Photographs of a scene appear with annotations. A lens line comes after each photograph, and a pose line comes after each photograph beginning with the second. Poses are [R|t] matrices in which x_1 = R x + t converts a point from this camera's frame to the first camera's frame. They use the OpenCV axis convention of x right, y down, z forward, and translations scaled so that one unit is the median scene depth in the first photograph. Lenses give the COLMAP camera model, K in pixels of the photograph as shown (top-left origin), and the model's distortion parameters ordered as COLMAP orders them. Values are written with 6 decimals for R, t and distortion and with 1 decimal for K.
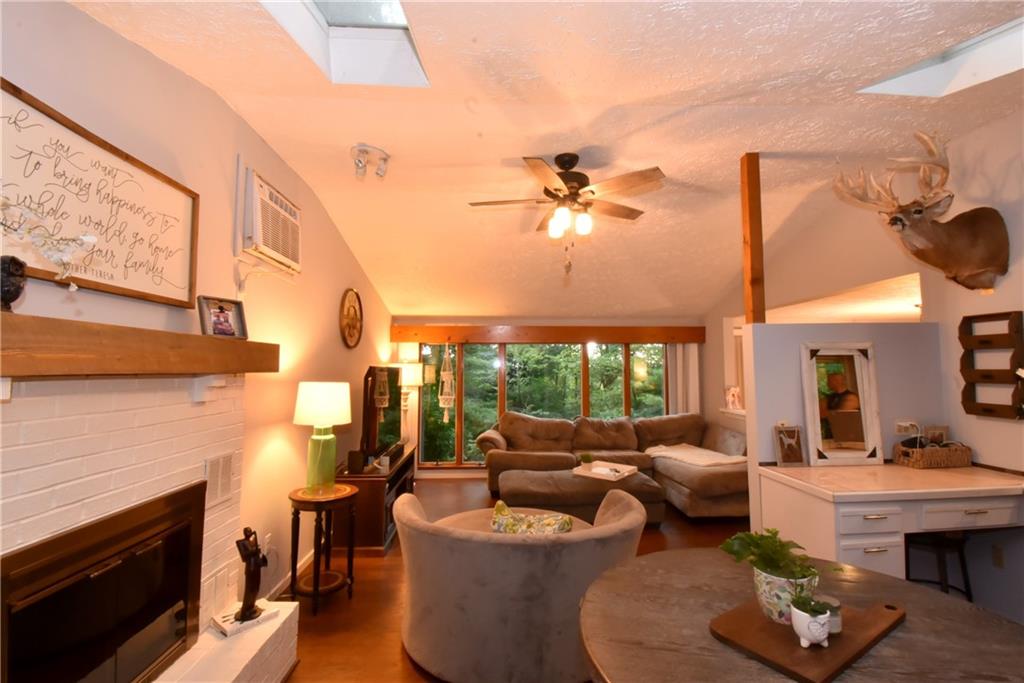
lens RADIAL K [[454.6, 0, 515.7], [0, 454.6, 342.2], [0, 0, 1]] dist [0.016787, -0.022922]
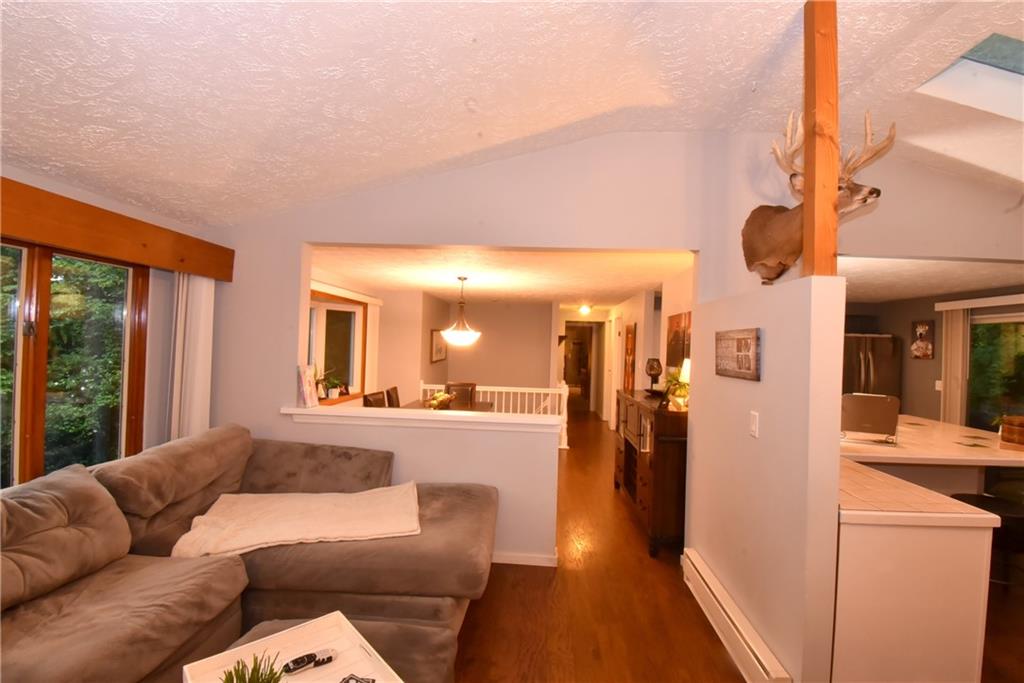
lens RADIAL K [[454.6, 0, 515.7], [0, 454.6, 342.2], [0, 0, 1]] dist [0.016787, -0.022922]
pose [[0.110441, 0.013247, 0.993794, -0.143414], [-0.091269, 0.995821, -0.003131, 0.121230], [-0.989683, -0.090357, 0.111188, 1.830546]]
